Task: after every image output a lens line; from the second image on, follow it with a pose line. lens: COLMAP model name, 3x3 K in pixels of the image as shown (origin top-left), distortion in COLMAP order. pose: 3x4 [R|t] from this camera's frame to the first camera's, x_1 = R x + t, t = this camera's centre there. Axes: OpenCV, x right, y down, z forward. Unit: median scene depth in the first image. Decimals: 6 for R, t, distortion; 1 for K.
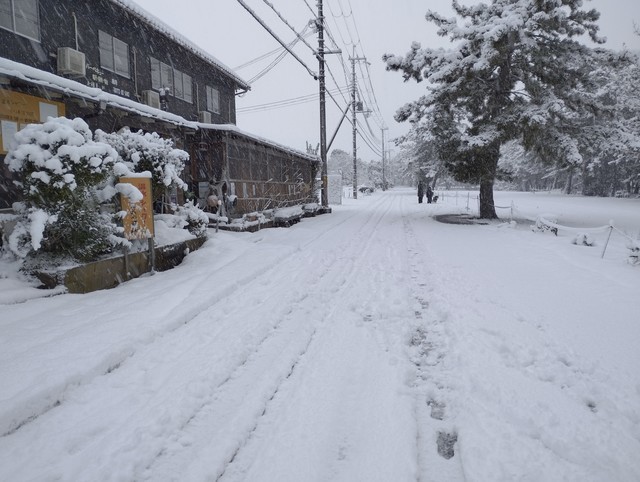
lens RADIAL K [[525.9, 0, 319.2], [0, 525.9, 233.7], [0, 0, 1]] dist [0.101227, -0.126665]
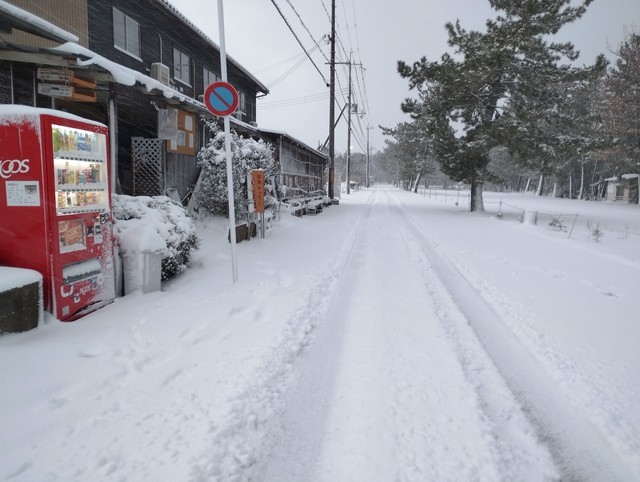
lens RADIAL K [[529.1, 0, 319.1], [0, 529.1, 225.5], [0, 0, 1]] dist [0.086413, 0.001840]
pose [[0.998451, 0.029424, 0.047229, -0.077650], [-0.029119, 0.999550, -0.007137, 0.016745], [-0.047417, 0.005751, 0.998859, -0.150805]]
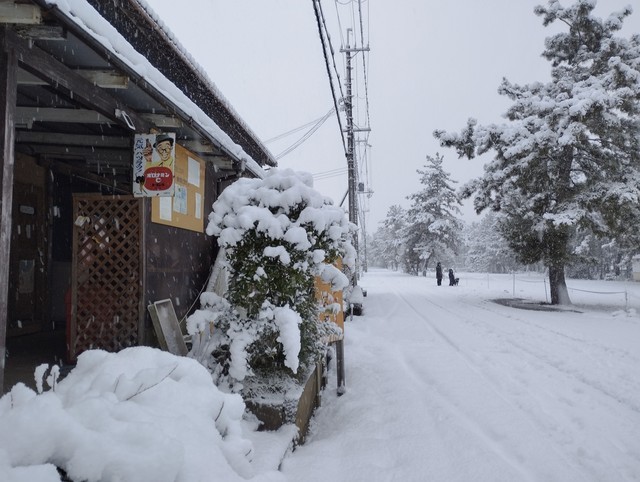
lens RADIAL K [[525.9, 0, 319.2], [0, 525.9, 233.7], [0, 0, 1]] dist [0.101227, -0.126665]
pose [[0.997499, 0.007454, 0.070292, -0.134606], [0.003365, 0.988289, -0.152554, -0.008378], [-0.070606, 0.152409, 0.985792, 0.092385]]
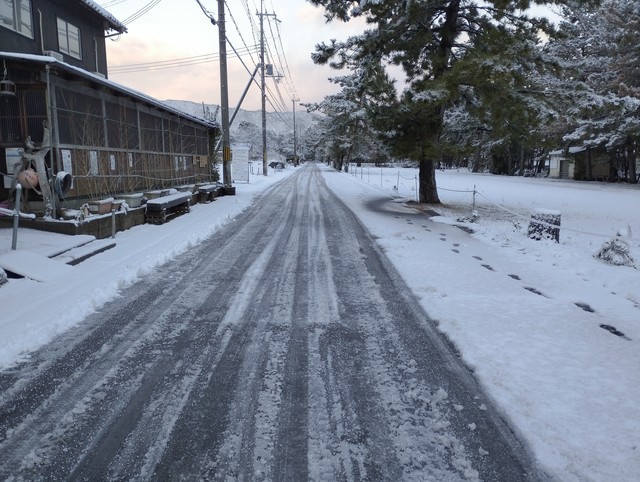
lens RADIAL K [[525.9, 0, 319.2], [0, 525.9, 233.7], [0, 0, 1]] dist [0.101227, -0.126665]
pose [[0.985630, -0.006843, 0.168778, 0.014061], [-0.001042, 0.998914, 0.046585, -0.016764], [-0.168913, -0.046092, 0.984553, 0.194648]]
